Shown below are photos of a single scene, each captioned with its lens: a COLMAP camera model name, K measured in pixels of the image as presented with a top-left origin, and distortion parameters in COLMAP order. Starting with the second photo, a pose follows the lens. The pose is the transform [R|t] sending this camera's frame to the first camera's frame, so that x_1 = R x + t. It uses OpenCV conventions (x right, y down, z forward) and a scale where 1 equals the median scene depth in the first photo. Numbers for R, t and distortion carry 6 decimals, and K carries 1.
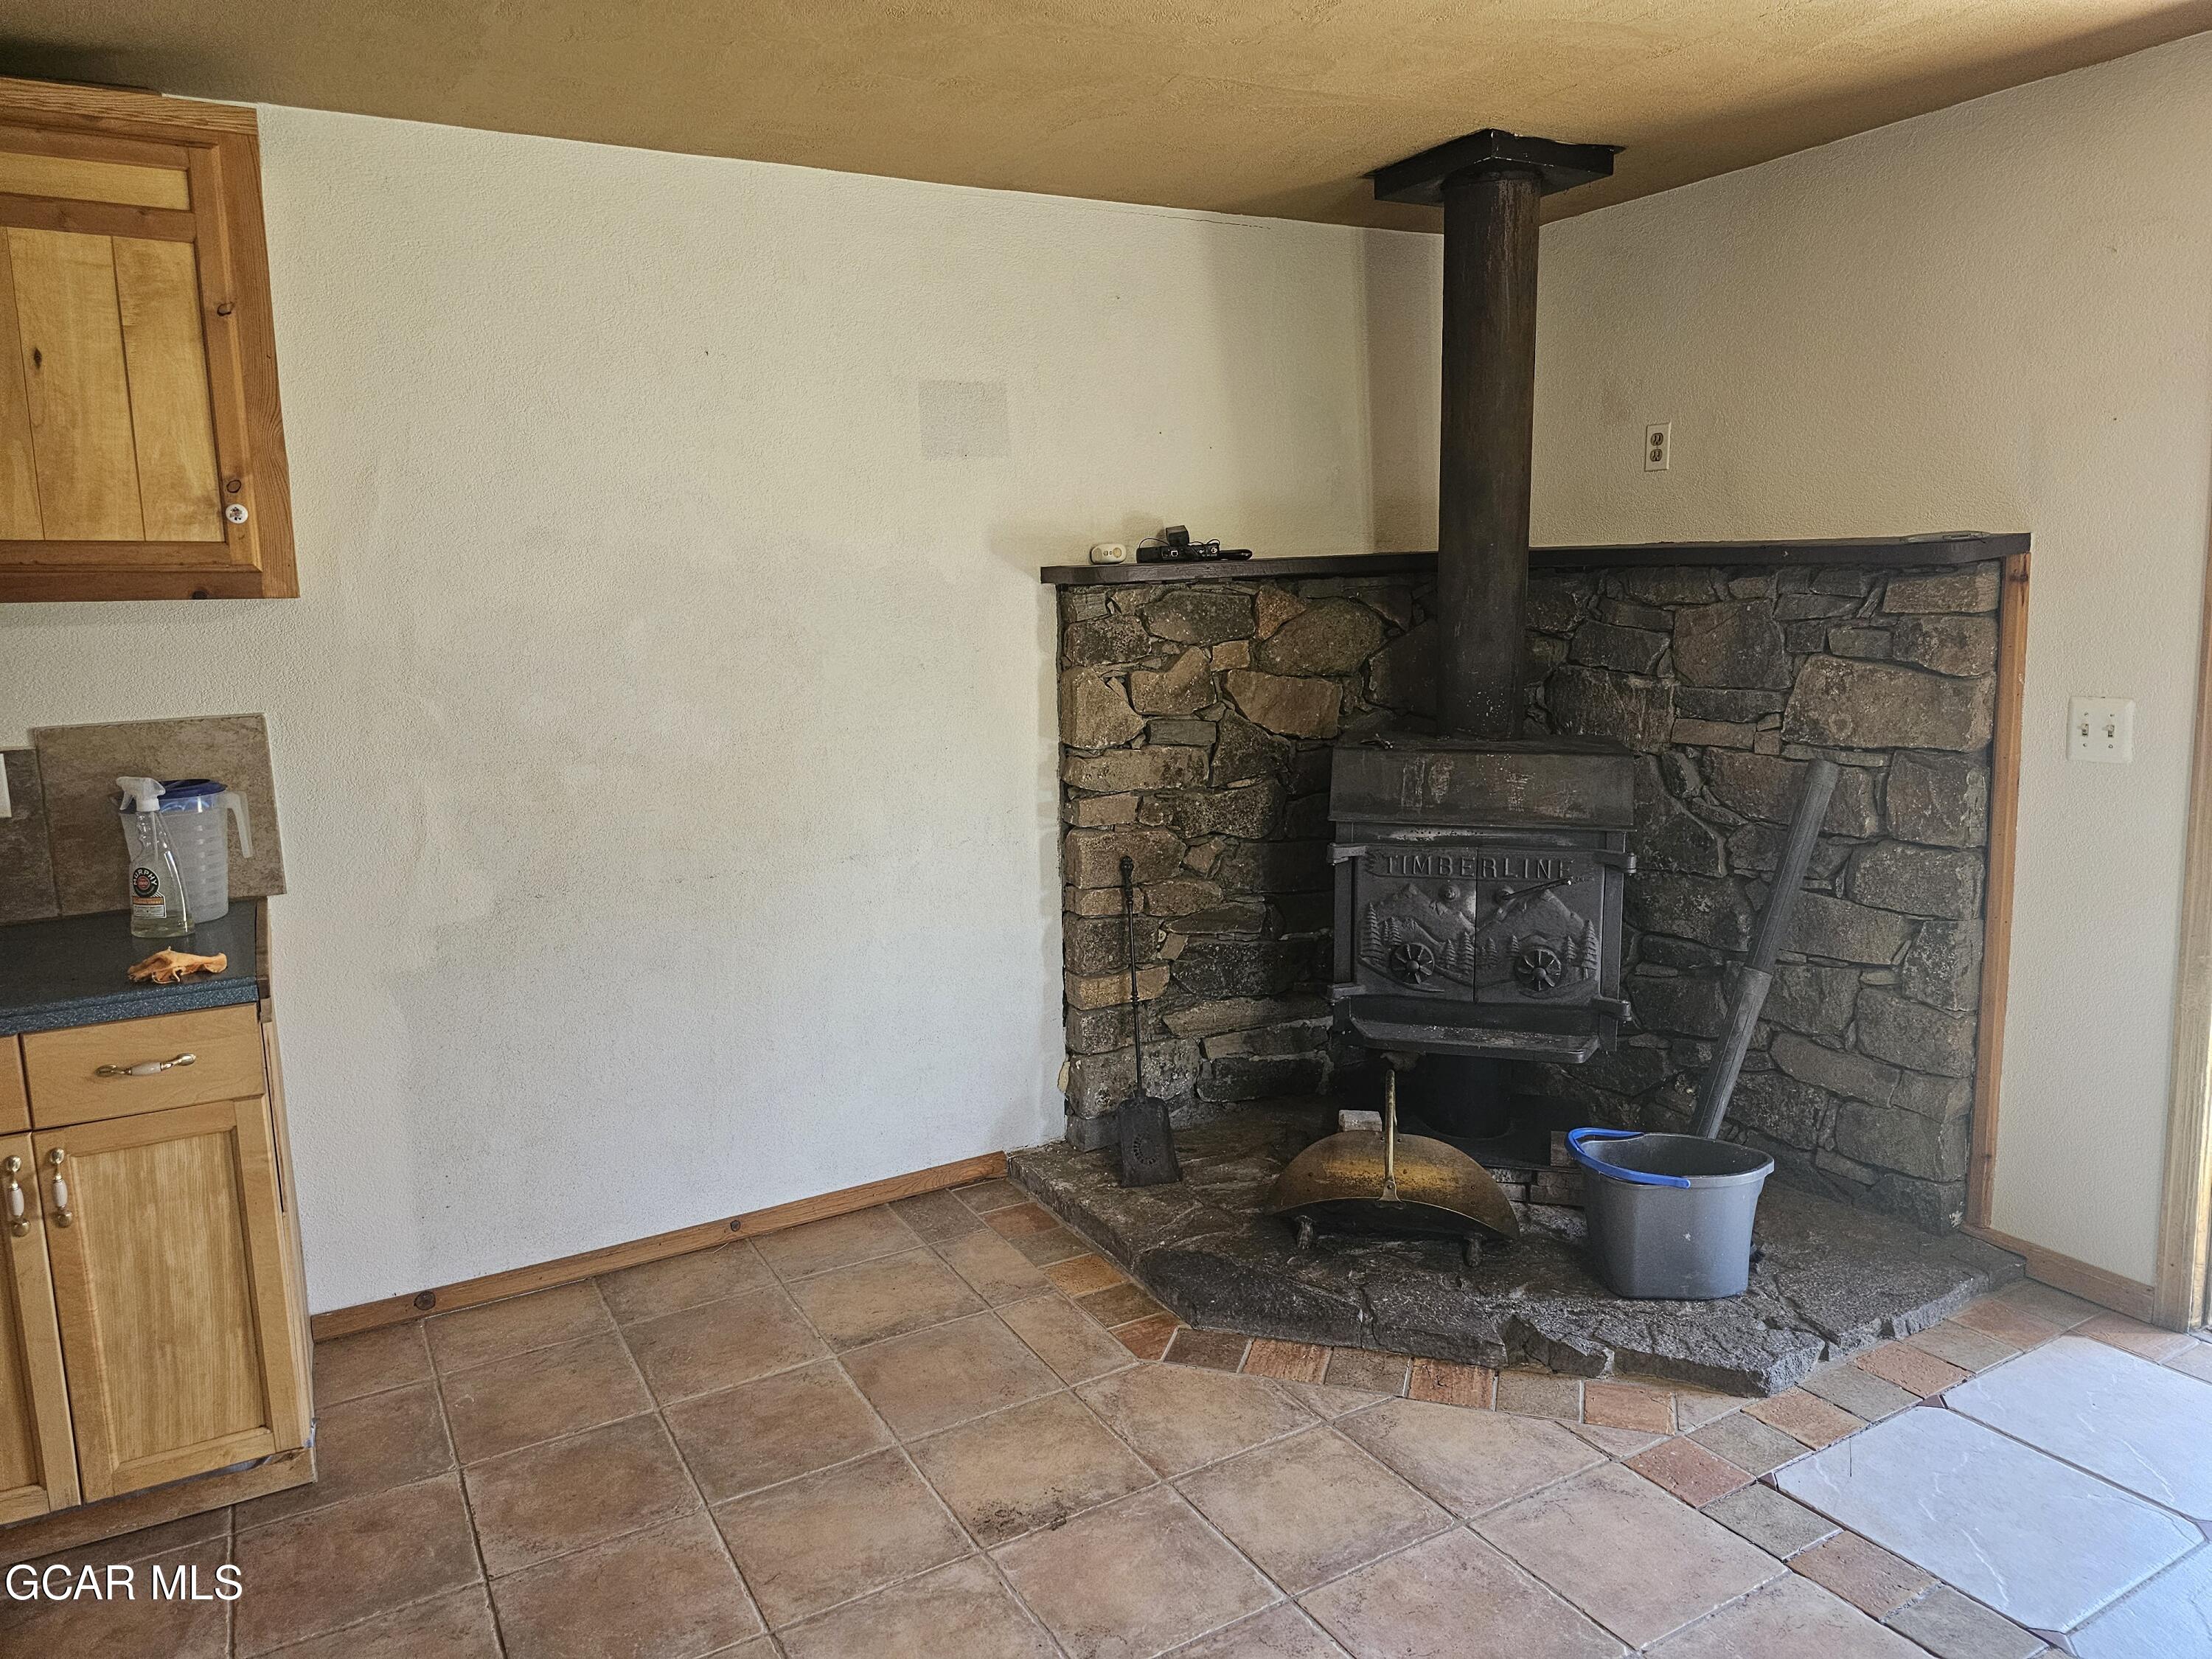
lens RADIAL K [[1481.9, 0, 1105.3], [0, 1481.9, 804.8], [0, 0, 1]] dist [0.006633, -0.004991]
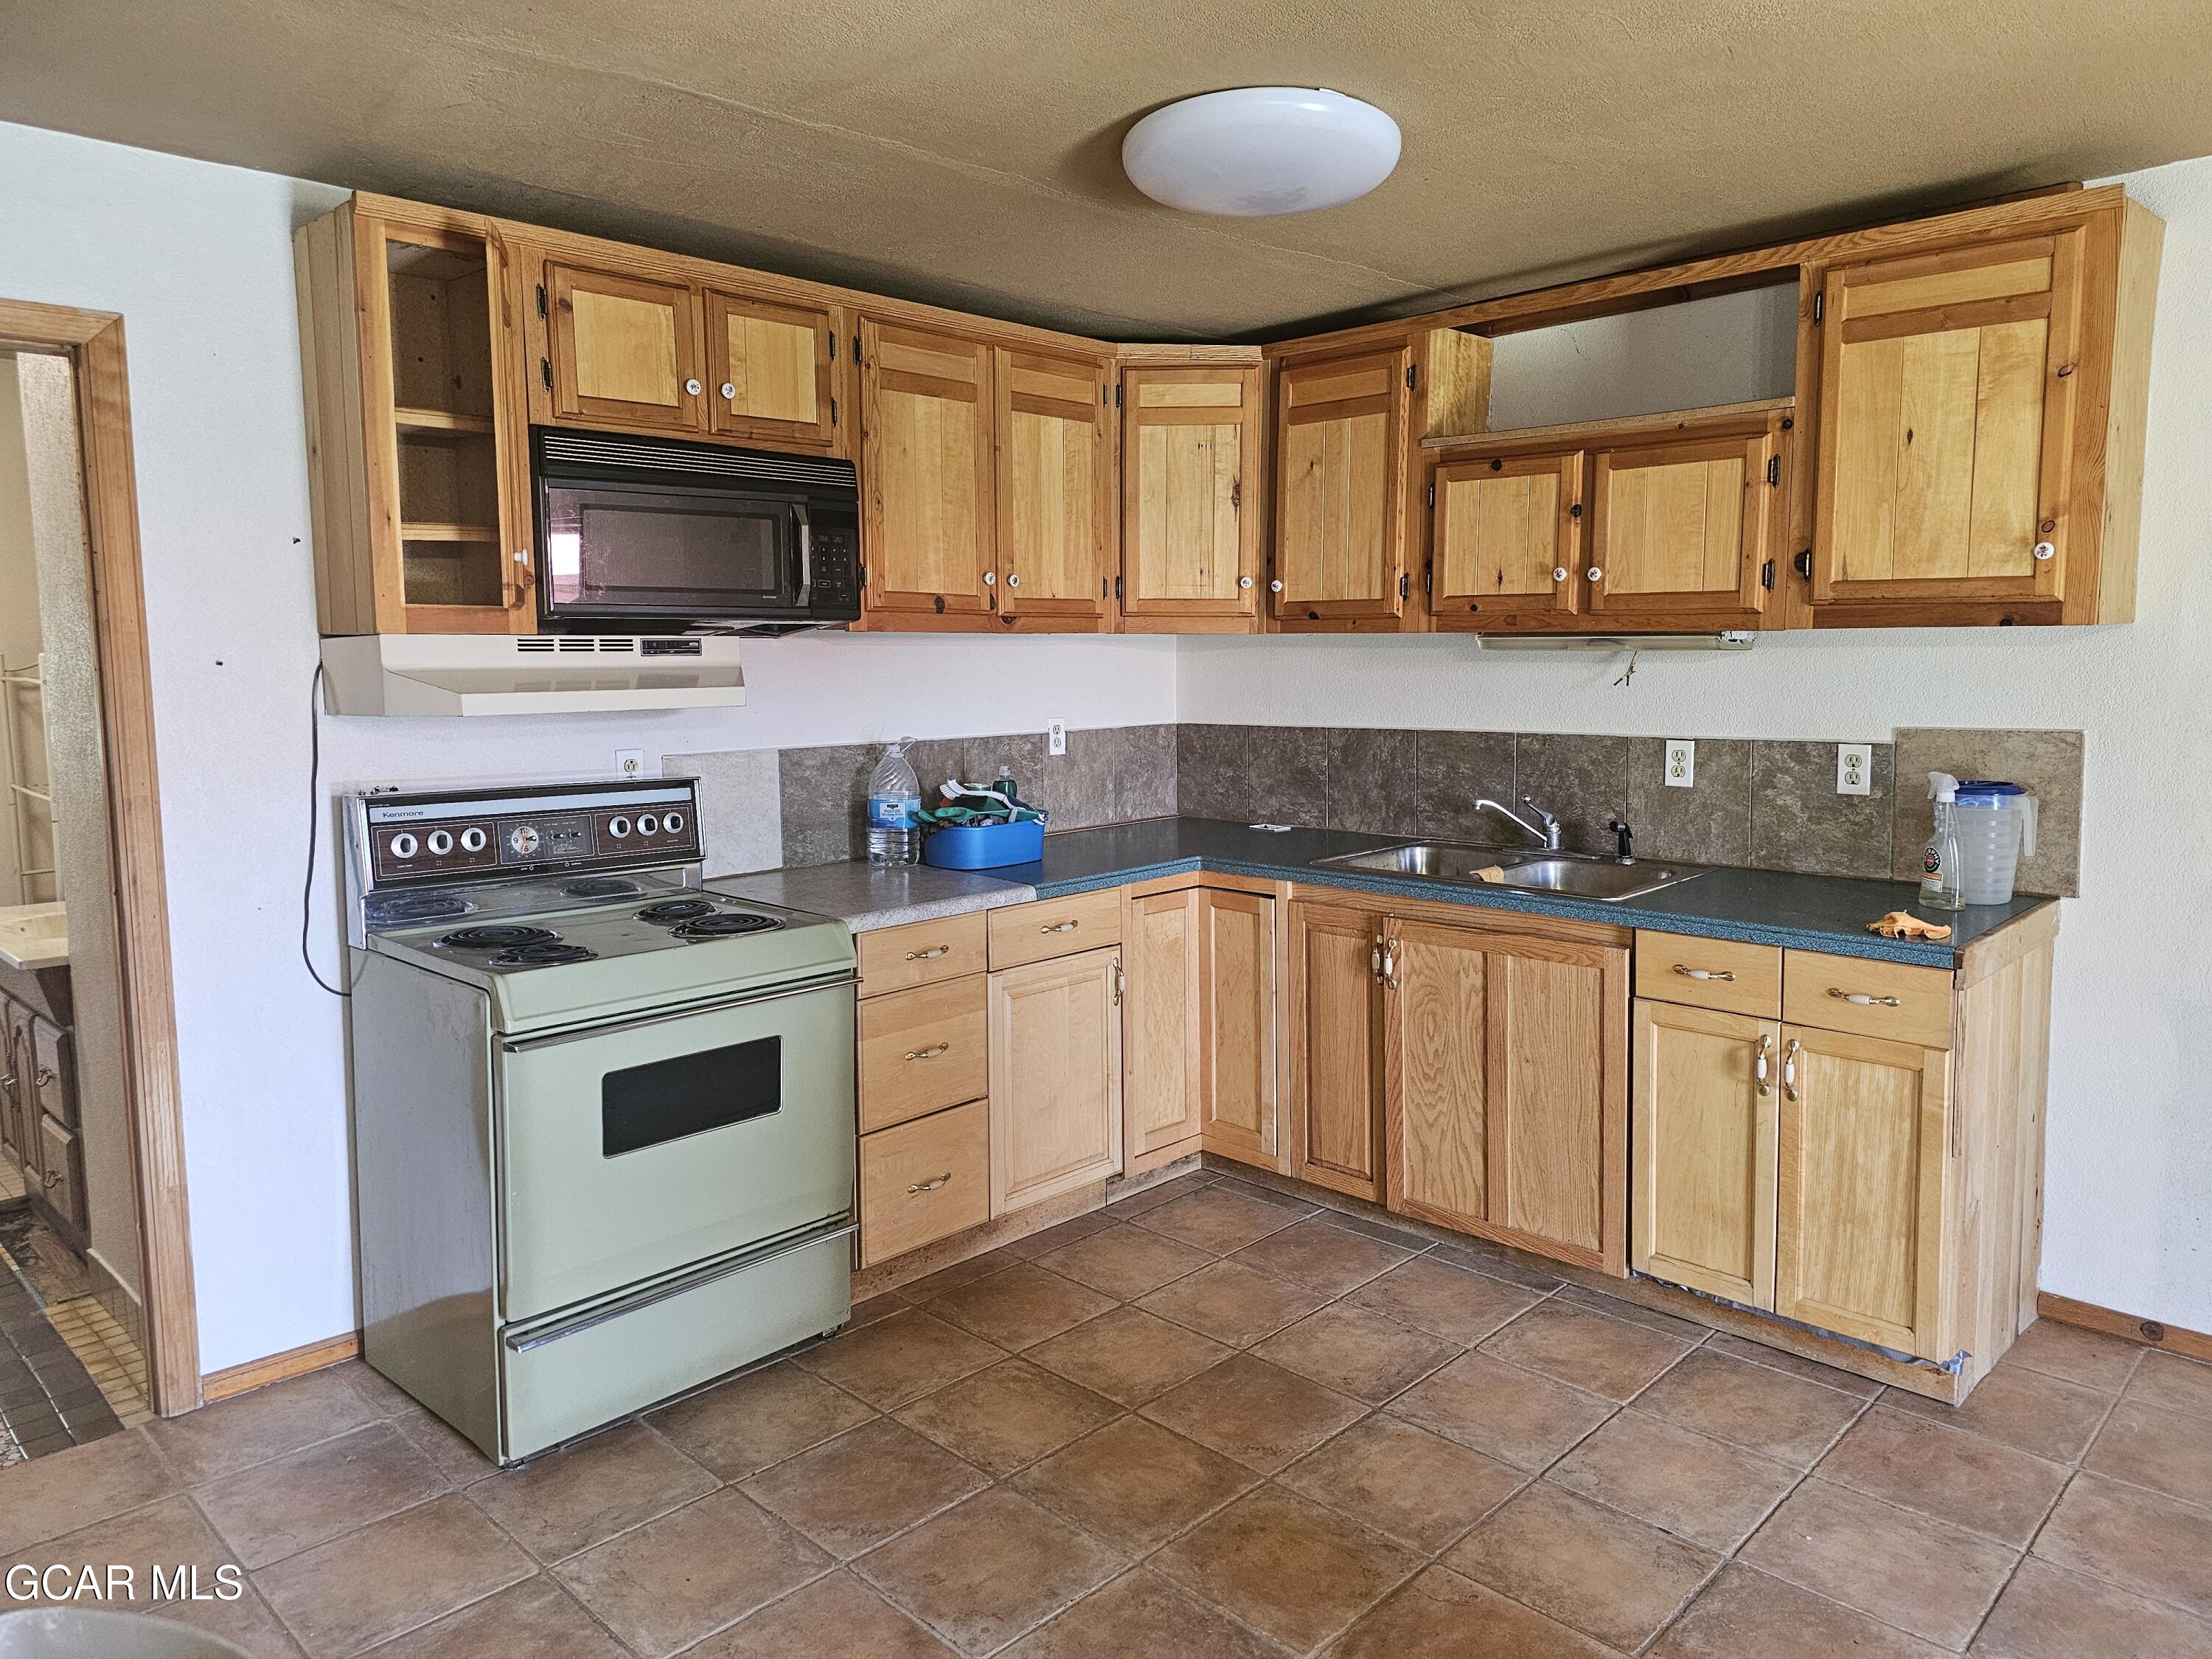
lens RADIAL K [[1481.9, 0, 1105.3], [0, 1481.9, 804.8], [0, 0, 1]] dist [0.006633, -0.004991]
pose [[0.266792, 0.122317, -0.955961, 0.338414], [-0.134486, 0.986933, 0.088747, -0.009362], [0.954325, 0.104886, 0.279756, 0.020013]]
